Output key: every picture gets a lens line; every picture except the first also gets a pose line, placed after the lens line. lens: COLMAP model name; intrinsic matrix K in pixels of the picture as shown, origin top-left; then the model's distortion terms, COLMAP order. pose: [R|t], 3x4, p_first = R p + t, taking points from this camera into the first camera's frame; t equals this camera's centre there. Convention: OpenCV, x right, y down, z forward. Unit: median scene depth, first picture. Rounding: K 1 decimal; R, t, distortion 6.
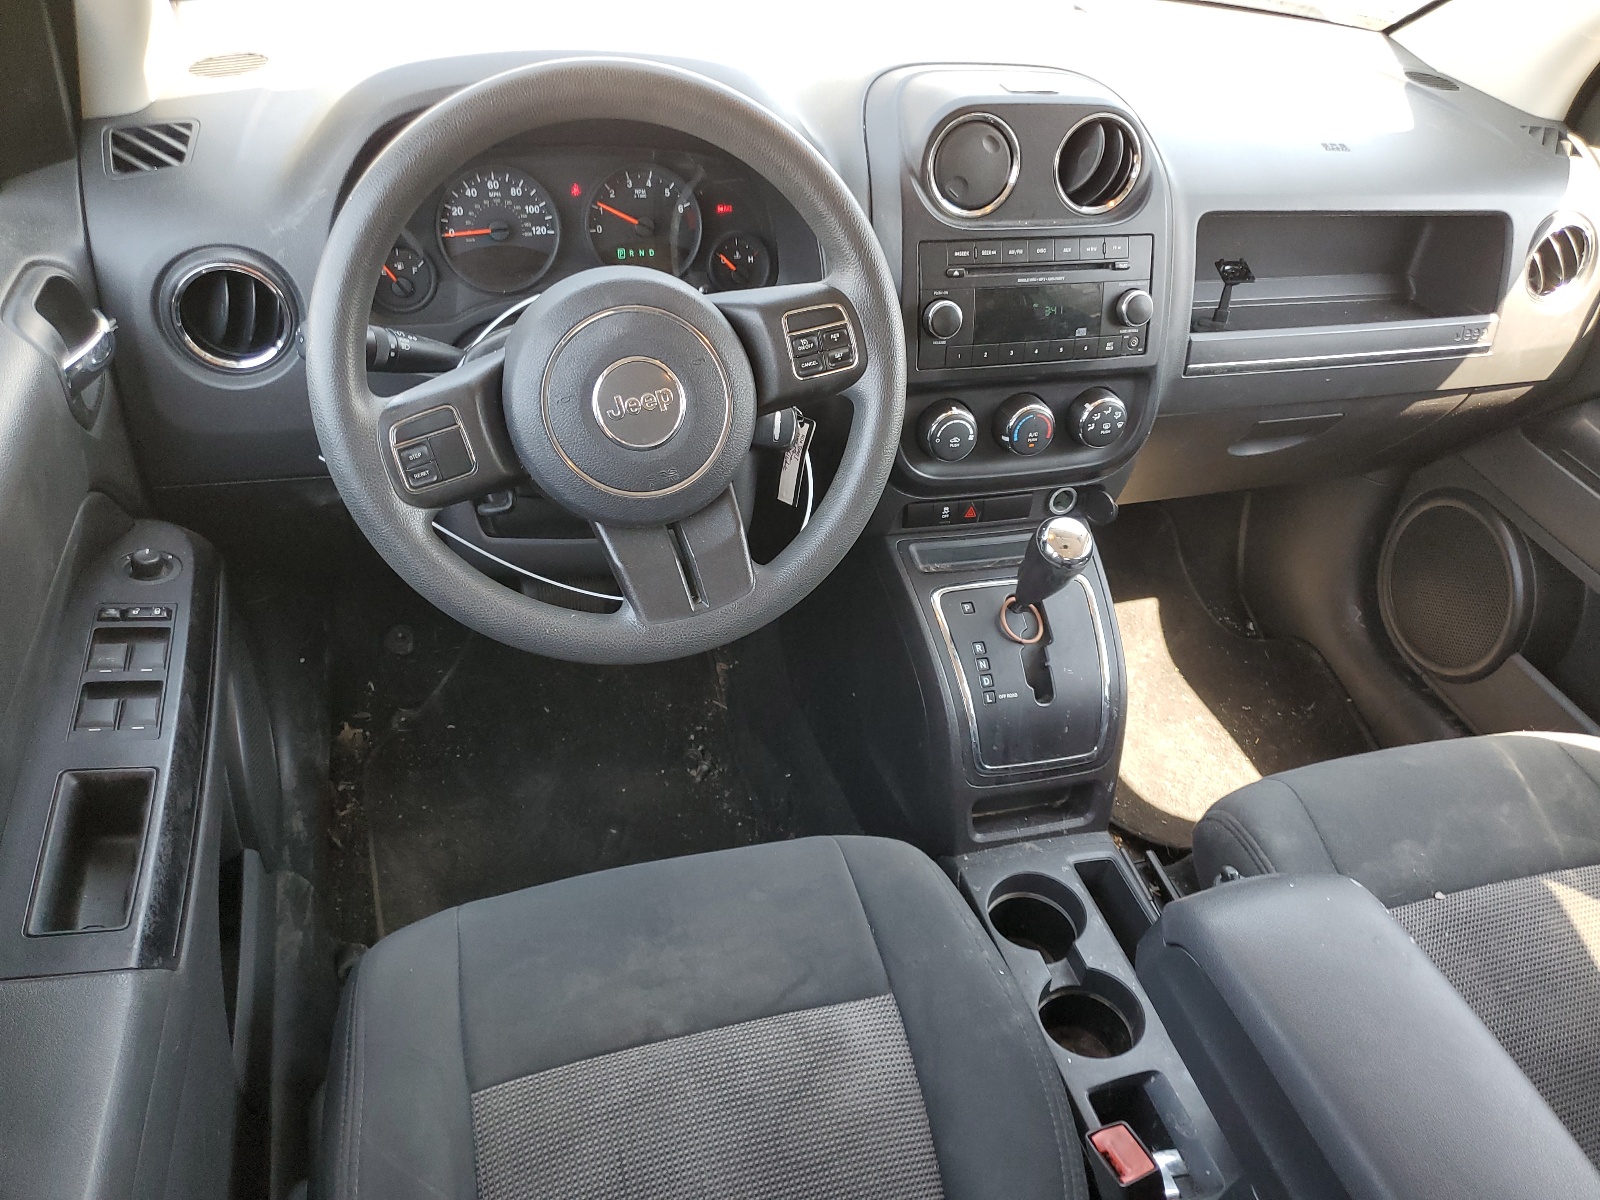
lens RADIAL K [[1204.6, 0, 805.6], [0, 1204.6, 599.2], [0, 0, 1]] dist [-0.008496, -0.001601]
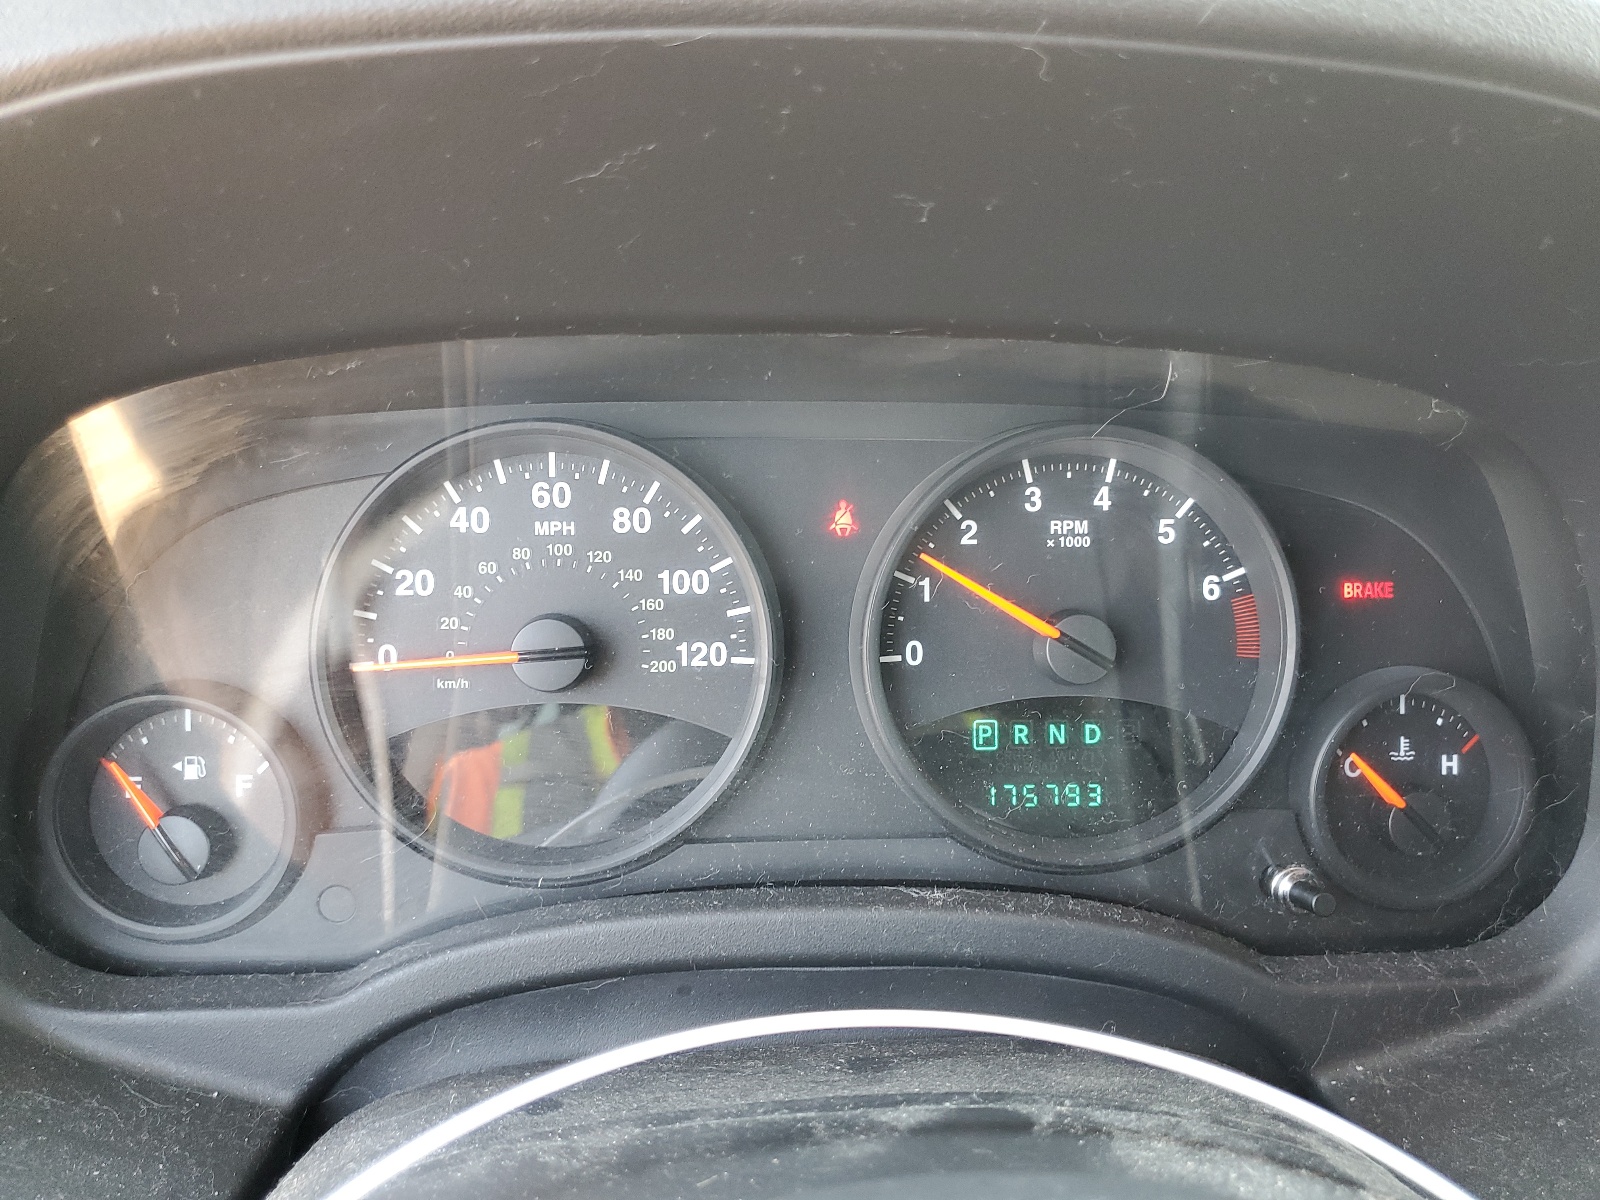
lens RADIAL K [[1204.6, 0, 800.3], [0, 1204.6, 601.2], [0, 0, 1]] dist [-0.008496, -0.001601]
pose [[0.977475, 0.009408, -0.210842, -0.141557], [-0.076650, 0.946617, -0.313114, -0.233649], [0.196640, 0.322223, 0.926016, 0.745482]]
